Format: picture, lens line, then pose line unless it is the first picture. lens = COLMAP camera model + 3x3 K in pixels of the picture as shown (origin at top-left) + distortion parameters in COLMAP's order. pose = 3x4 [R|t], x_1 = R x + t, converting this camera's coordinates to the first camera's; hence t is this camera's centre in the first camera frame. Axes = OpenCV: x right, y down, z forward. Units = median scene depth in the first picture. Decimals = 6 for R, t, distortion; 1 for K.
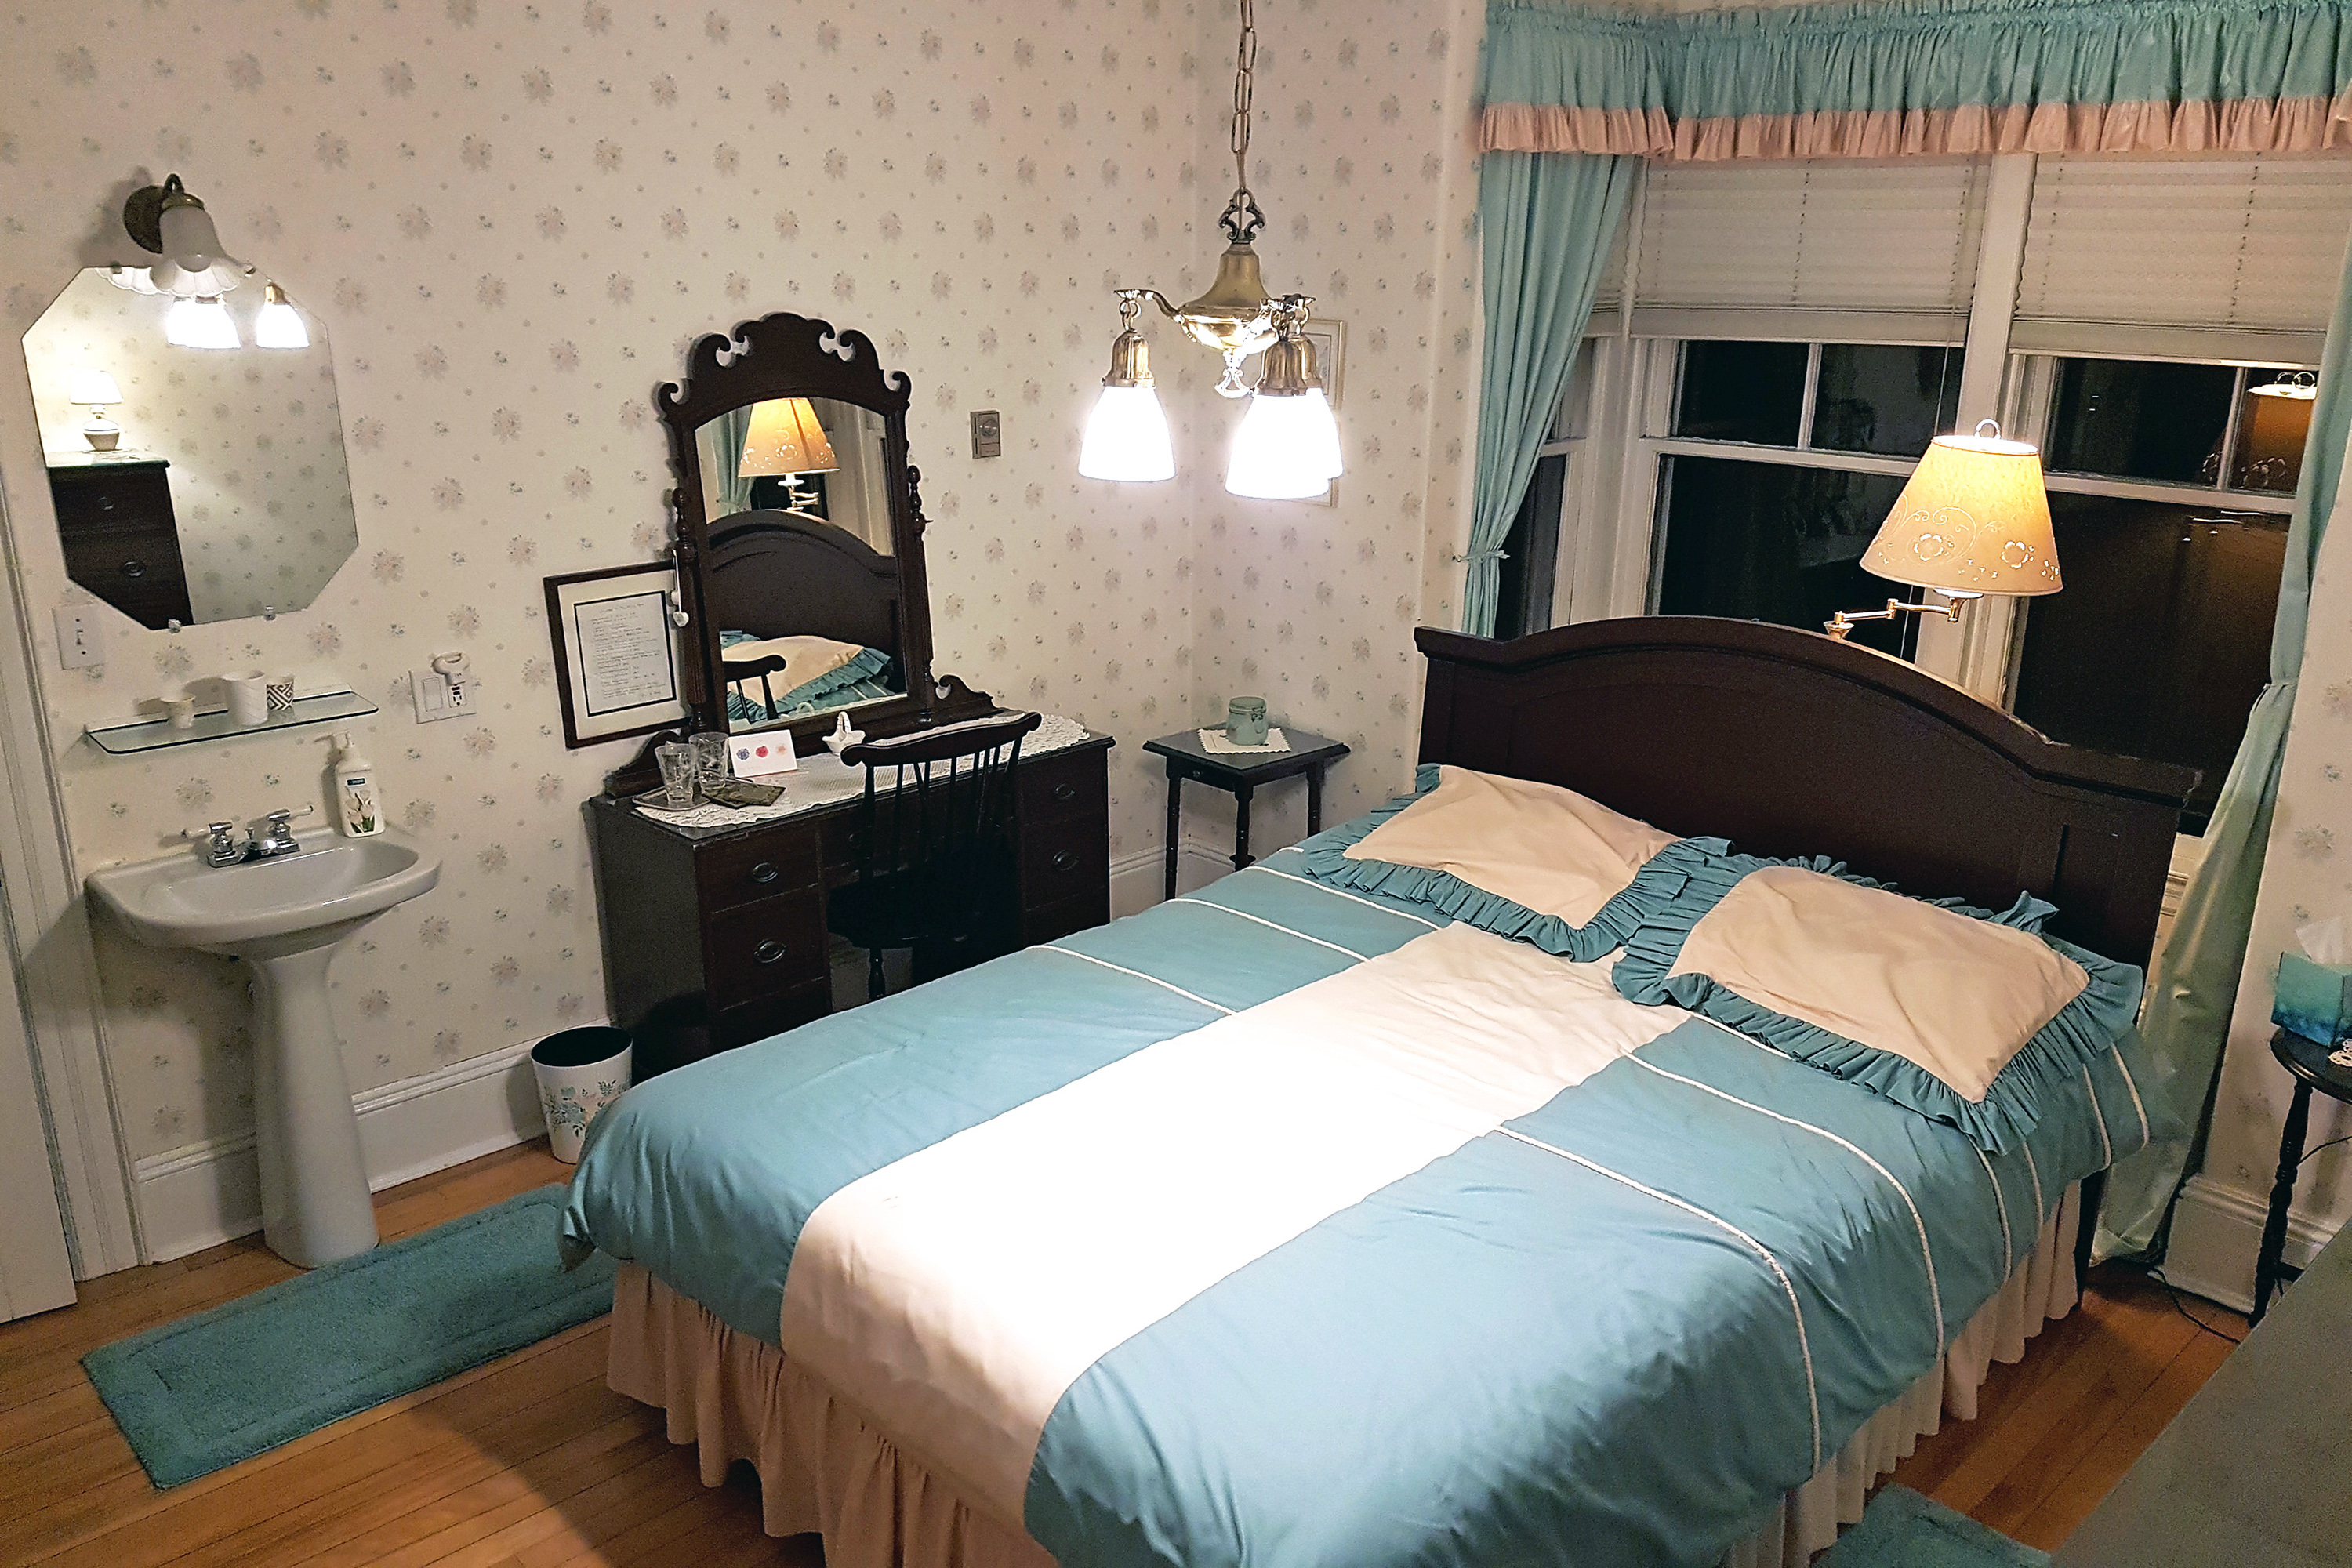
lens RADIAL K [[1754.1, 0, 1166.6], [0, 1754.1, 777.5], [0, 0, 1]] dist [0.123353, -0.169688]
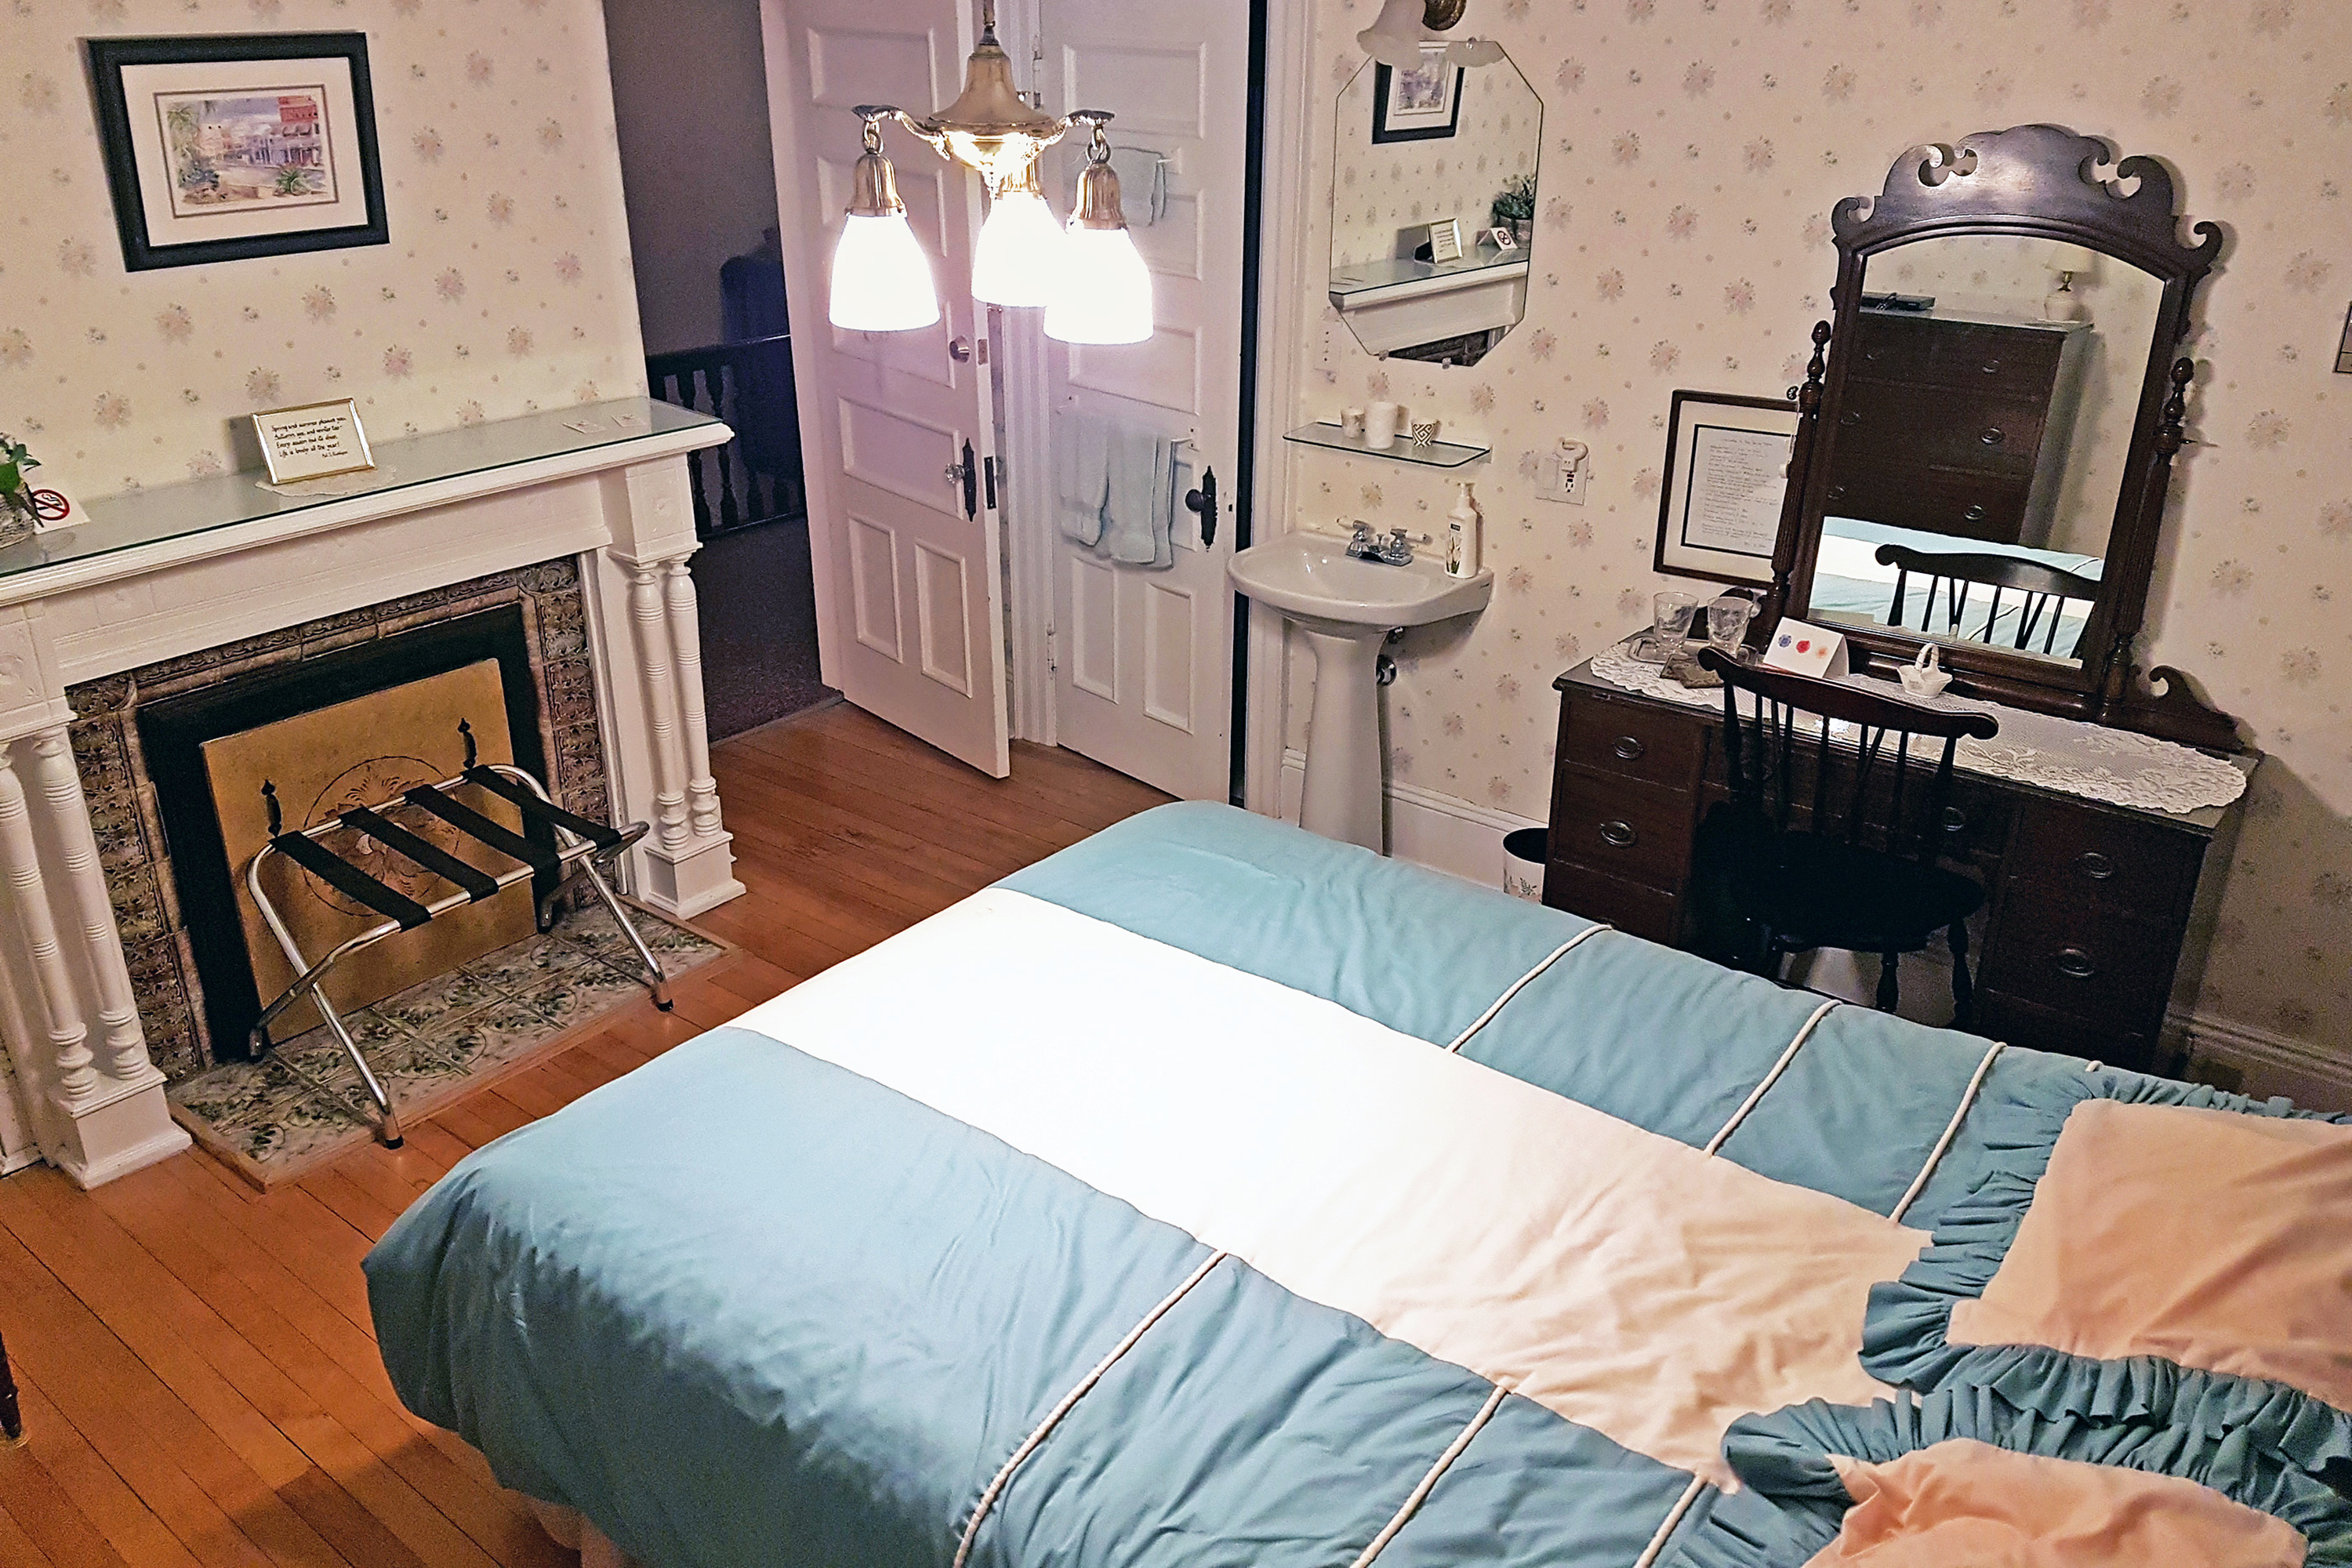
lens RADIAL K [[1862.6, 0, 1176.0], [0, 1862.6, 784.0], [0, 0, 1]] dist [0.172998, -0.301445]
pose [[0.138346, 0.385068, -0.912460, 0.623513], [-0.289257, 0.896858, 0.334627, -0.183970], [0.947202, 0.217641, 0.235460, 0.546813]]
